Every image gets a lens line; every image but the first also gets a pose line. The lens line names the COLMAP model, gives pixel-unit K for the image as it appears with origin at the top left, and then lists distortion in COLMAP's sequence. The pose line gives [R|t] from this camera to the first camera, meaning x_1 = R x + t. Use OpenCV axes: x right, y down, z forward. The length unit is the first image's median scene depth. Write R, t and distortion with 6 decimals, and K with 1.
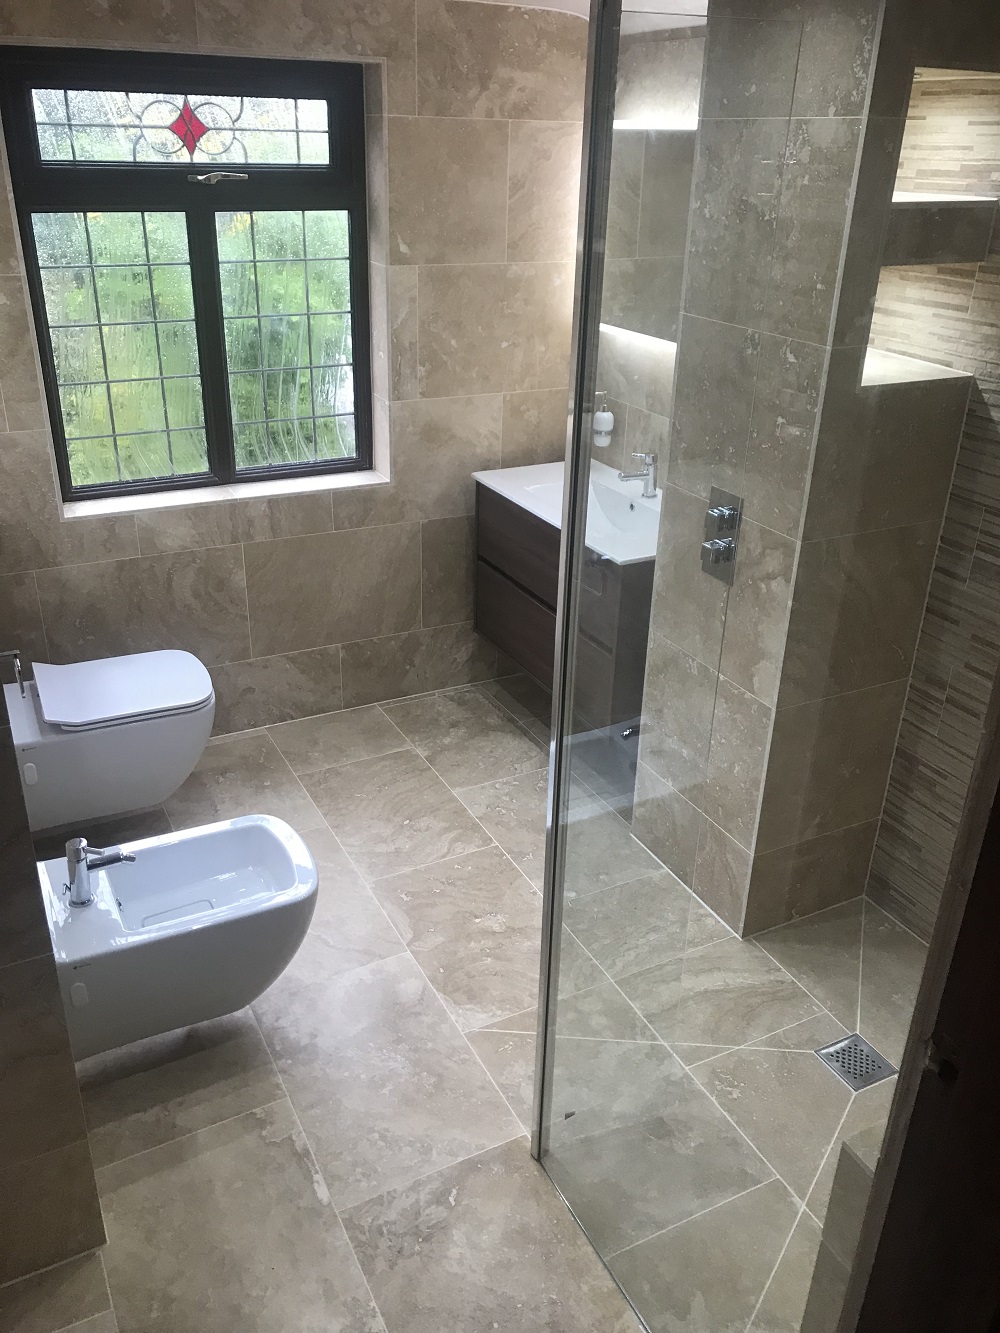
lens RADIAL K [[1078.4, 0, 491.3], [0, 1078.4, 657.2], [0, 0, 1]] dist [0.049505, -0.062520]
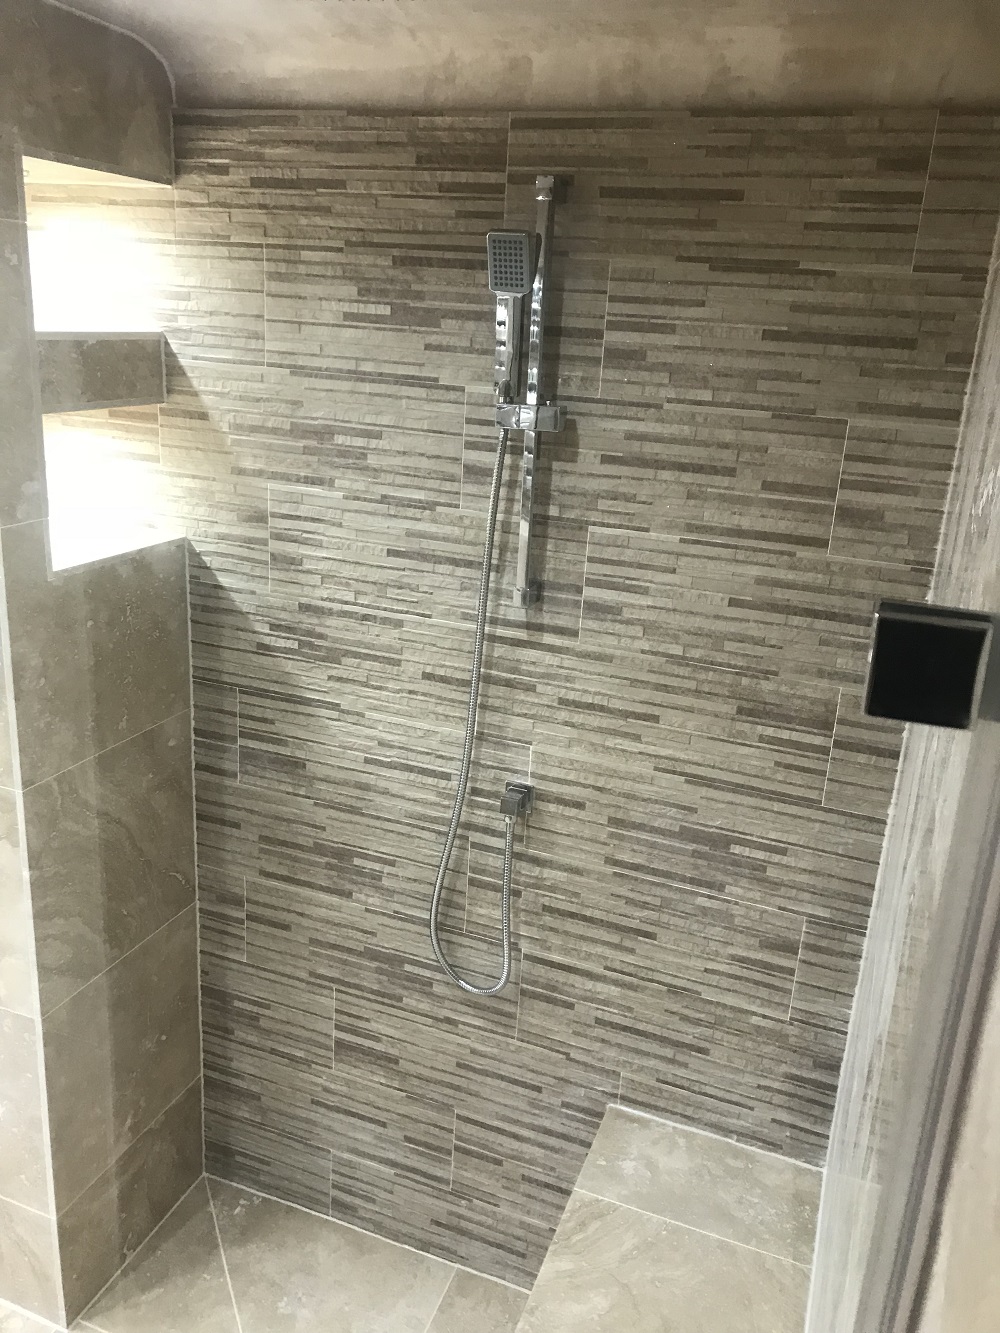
lens RADIAL K [[1078.4, 0, 501.2], [0, 1078.4, 659.4], [0, 0, 1]] dist [0.049505, -0.062520]
pose [[0.733768, -0.186615, 0.653268, 0.065133], [0.253109, 0.967405, -0.007946, -0.099490], [-0.630492, 0.171178, 0.757085, 0.239775]]
